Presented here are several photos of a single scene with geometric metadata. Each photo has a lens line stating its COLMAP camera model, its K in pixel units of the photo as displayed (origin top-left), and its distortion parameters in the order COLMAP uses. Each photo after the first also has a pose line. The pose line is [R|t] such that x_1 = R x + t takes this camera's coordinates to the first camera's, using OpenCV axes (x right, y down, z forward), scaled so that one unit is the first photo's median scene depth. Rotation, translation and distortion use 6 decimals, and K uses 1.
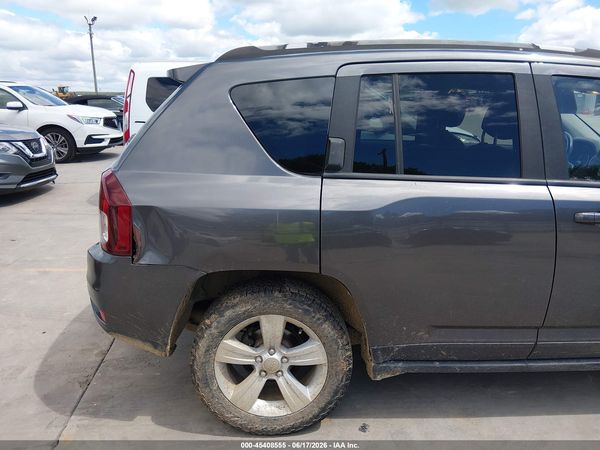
lens RADIAL K [[450.2, 0, 263.5], [0, 450.2, 233.2], [0, 0, 1]] dist [0.002924, -0.002130]
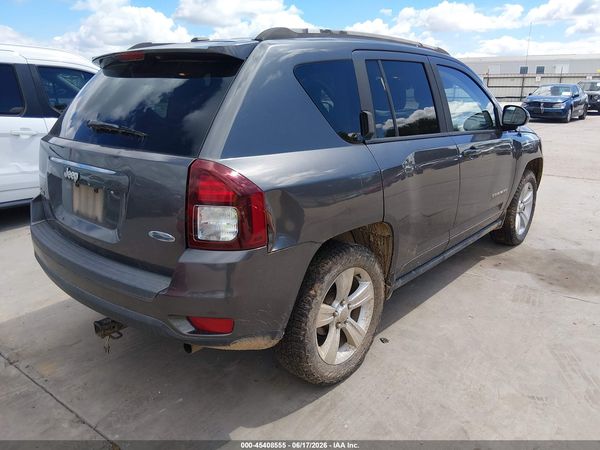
lens RADIAL K [[453.7, 0, 303.9], [0, 453.7, 221.7], [0, 0, 1]] dist [0.075098, -0.131834]
pose [[0.683272, -0.208008, 0.699908, -0.836059], [0.205088, 0.974648, 0.089446, -0.060967], [-0.700770, 0.082427, 0.708610, 0.251603]]
